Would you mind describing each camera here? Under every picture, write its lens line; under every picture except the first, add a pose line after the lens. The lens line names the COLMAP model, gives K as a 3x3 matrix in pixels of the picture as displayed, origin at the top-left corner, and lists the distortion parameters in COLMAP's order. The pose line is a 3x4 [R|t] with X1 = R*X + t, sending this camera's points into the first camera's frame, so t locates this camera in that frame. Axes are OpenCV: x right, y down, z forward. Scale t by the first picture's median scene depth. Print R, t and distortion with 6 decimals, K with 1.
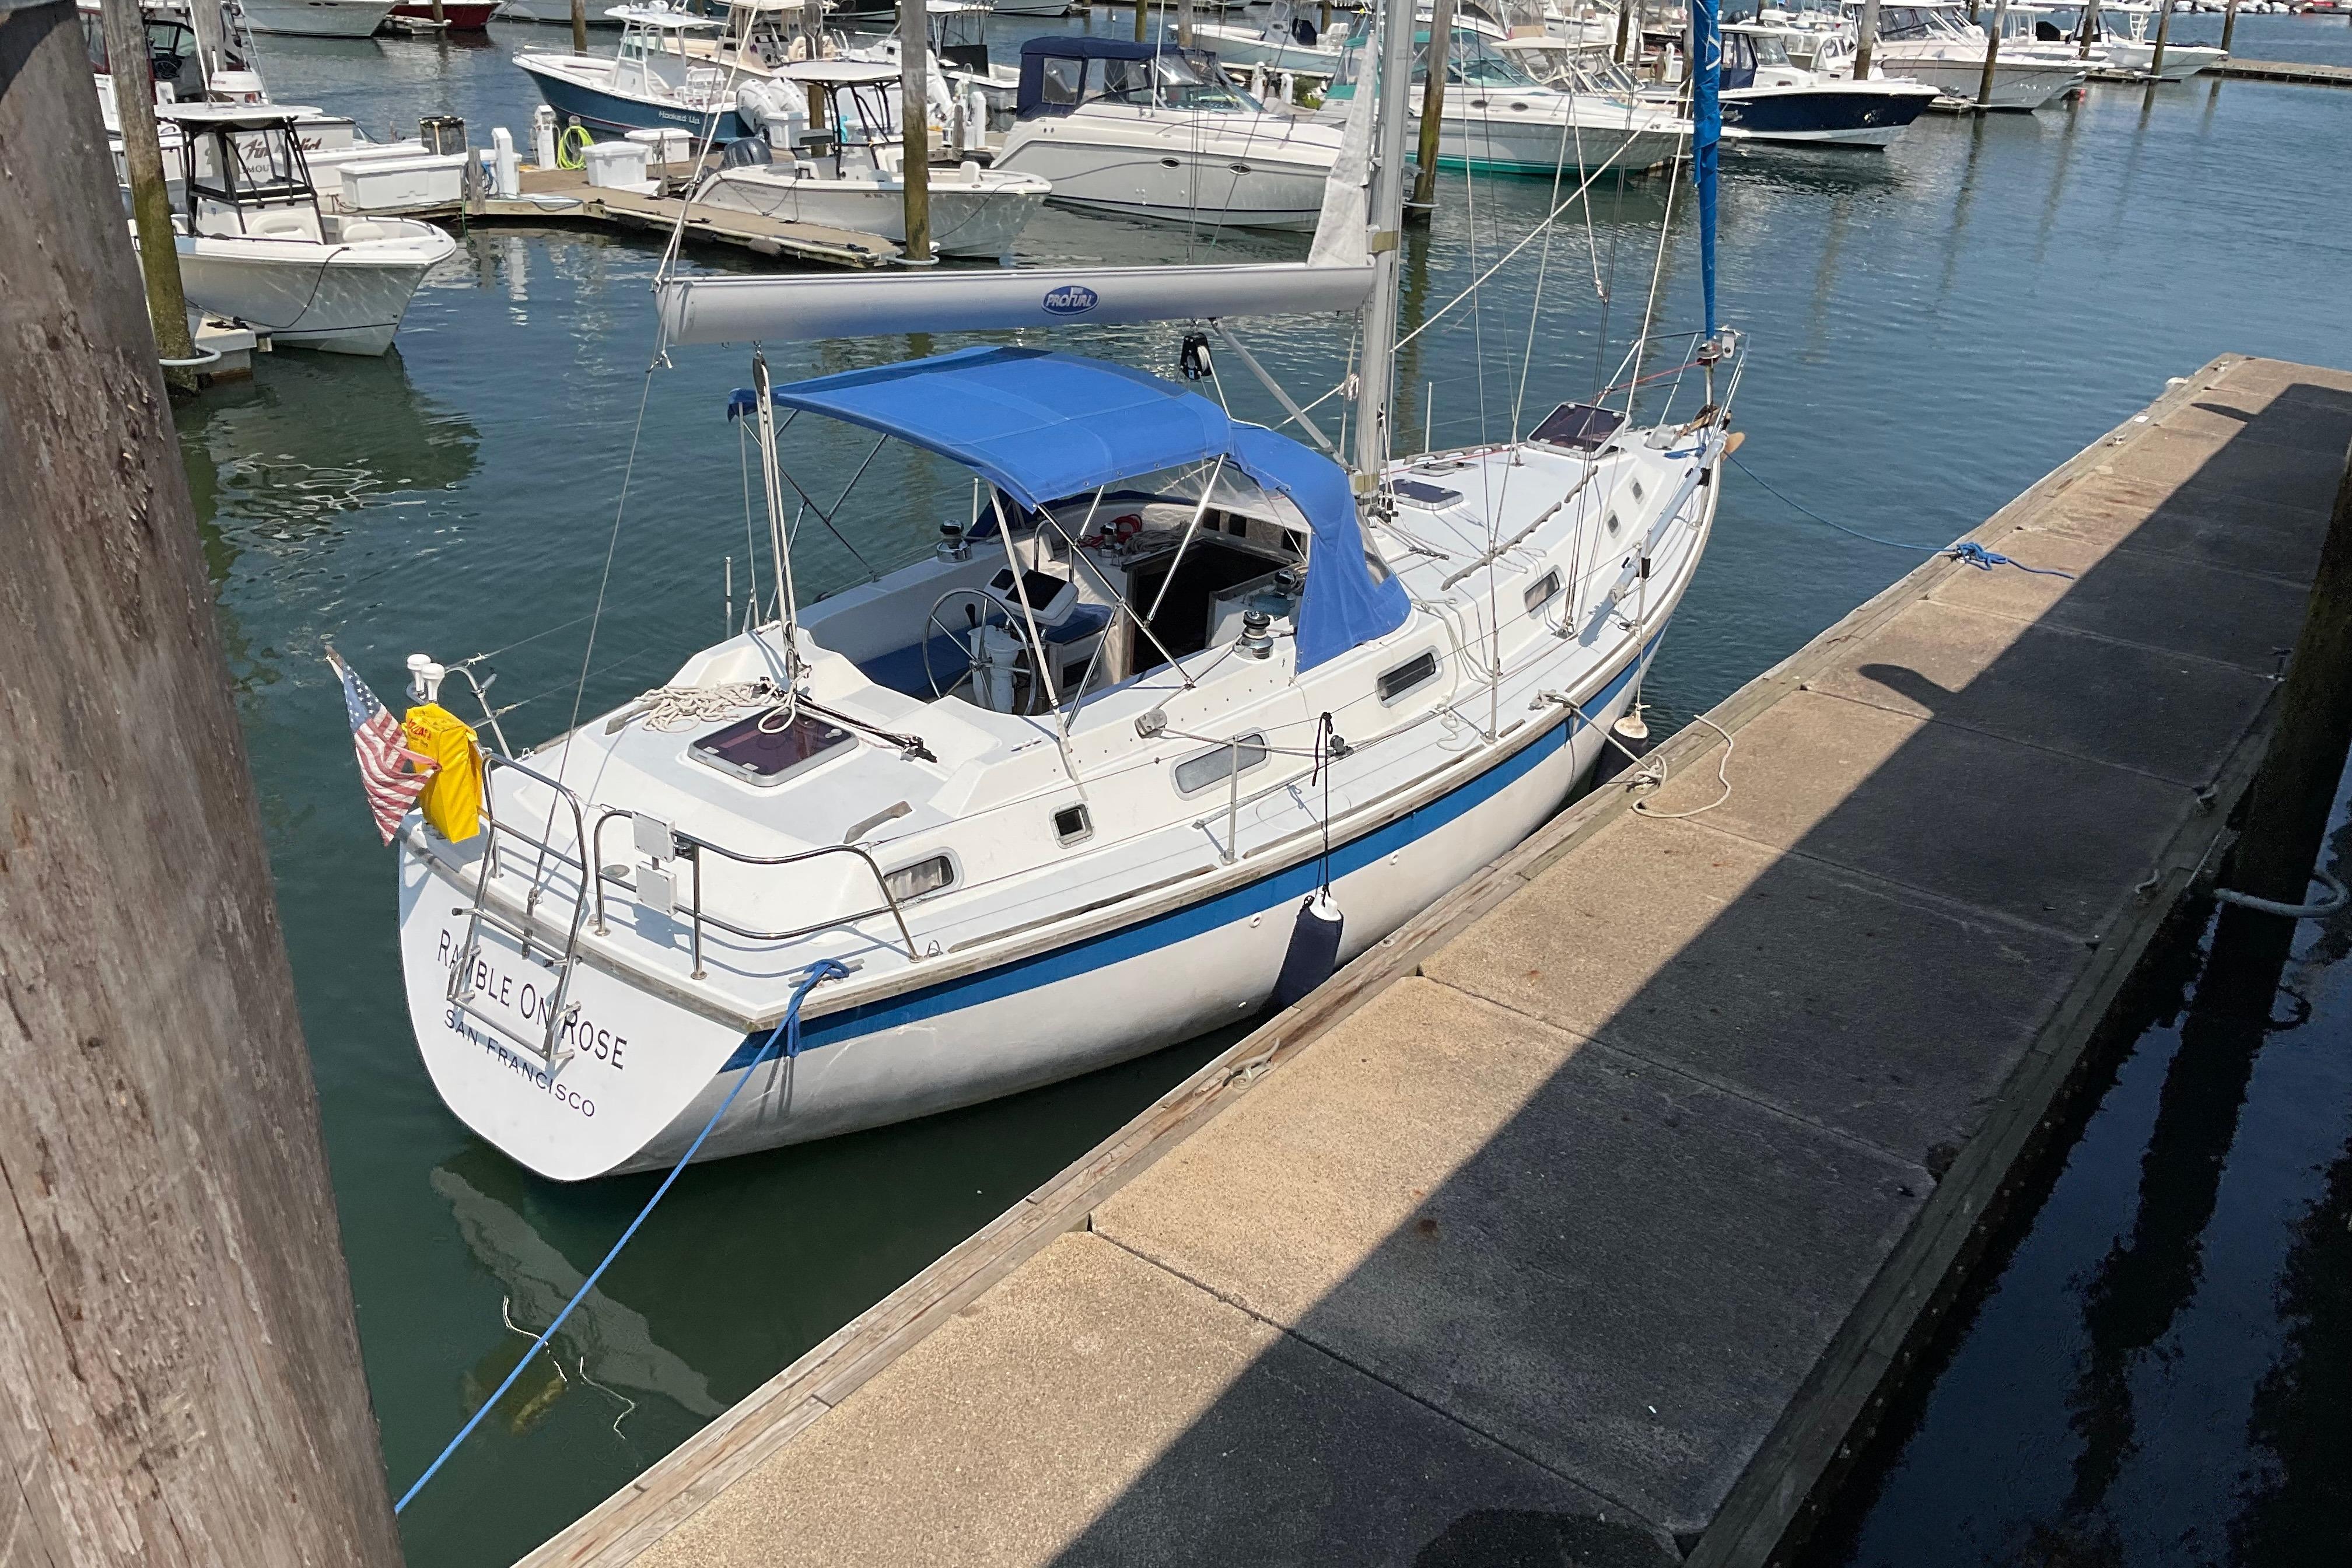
lens RADIAL K [[1893.7, 0, 1176.0], [0, 1893.7, 784.0], [0, 0, 1]] dist [0.111170, -0.209652]
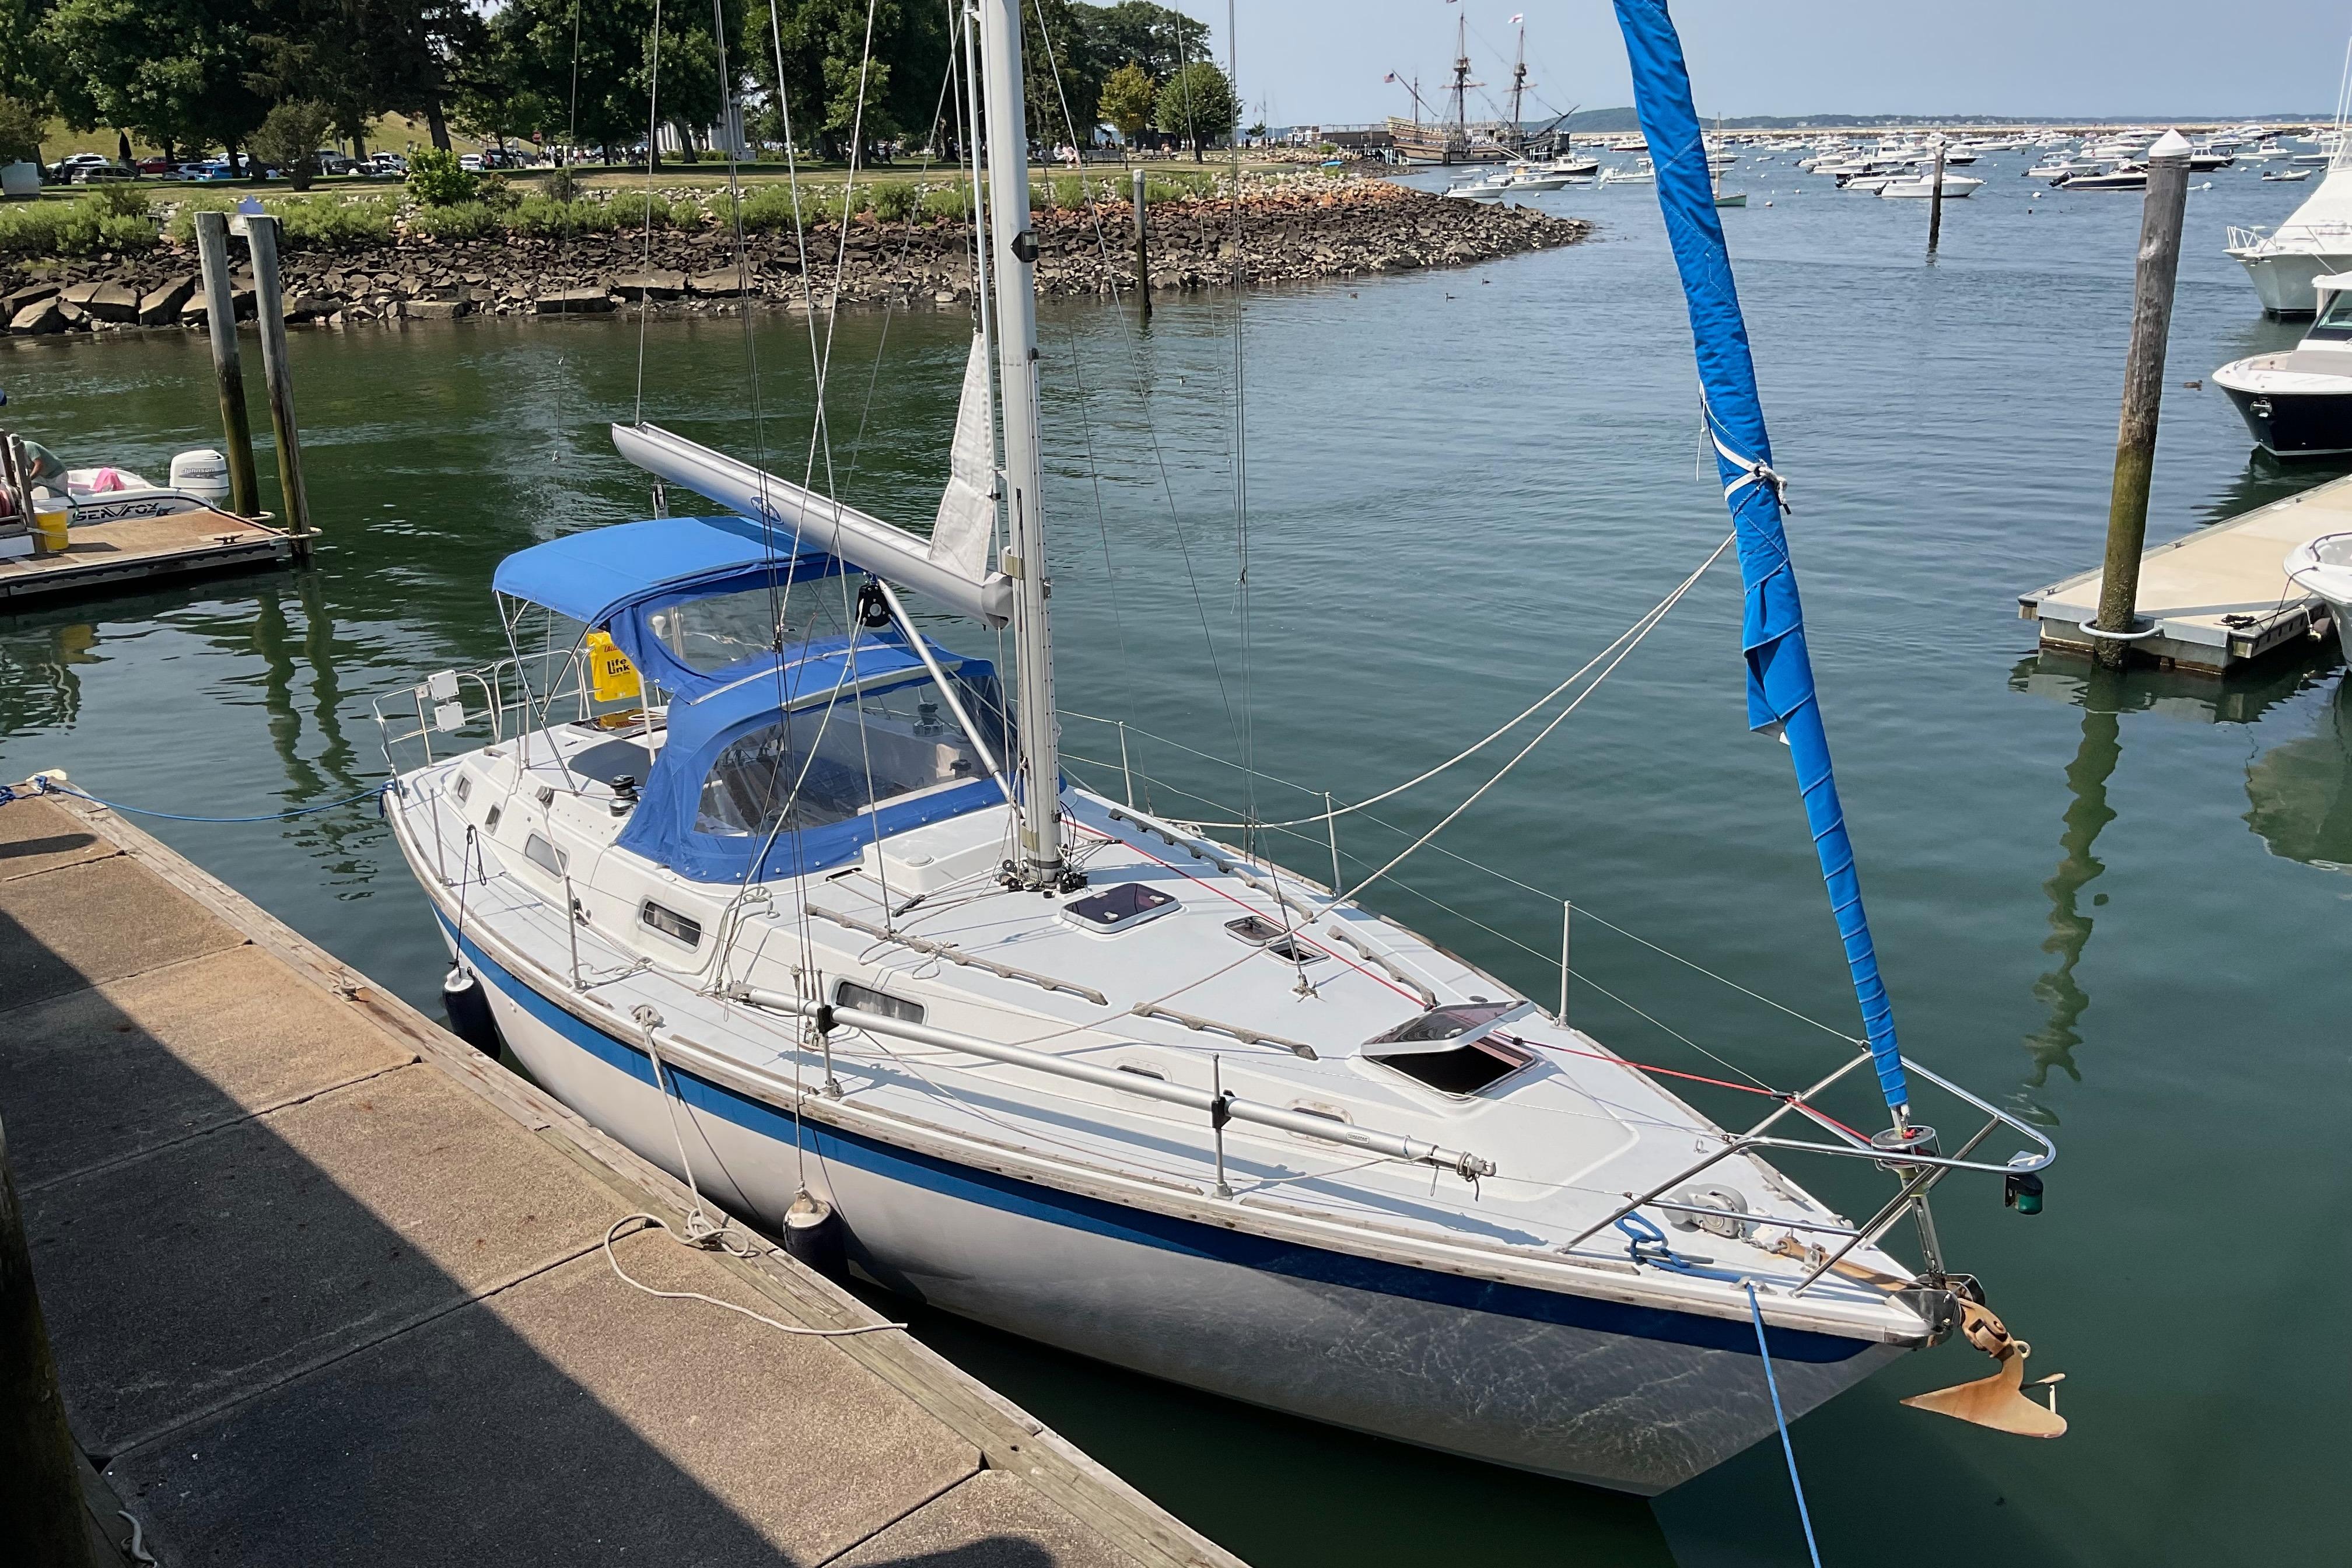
lens RADIAL K [[1893.7, 0, 1176.0], [0, 1893.7, 784.0], [0, 0, 1]] dist [0.111170, -0.209652]
pose [[-0.143876, 0.267056, -0.952880, 1.018194], [-0.399674, 0.865191, 0.302827, -0.529422], [0.905296, 0.424411, -0.017744, 1.222719]]
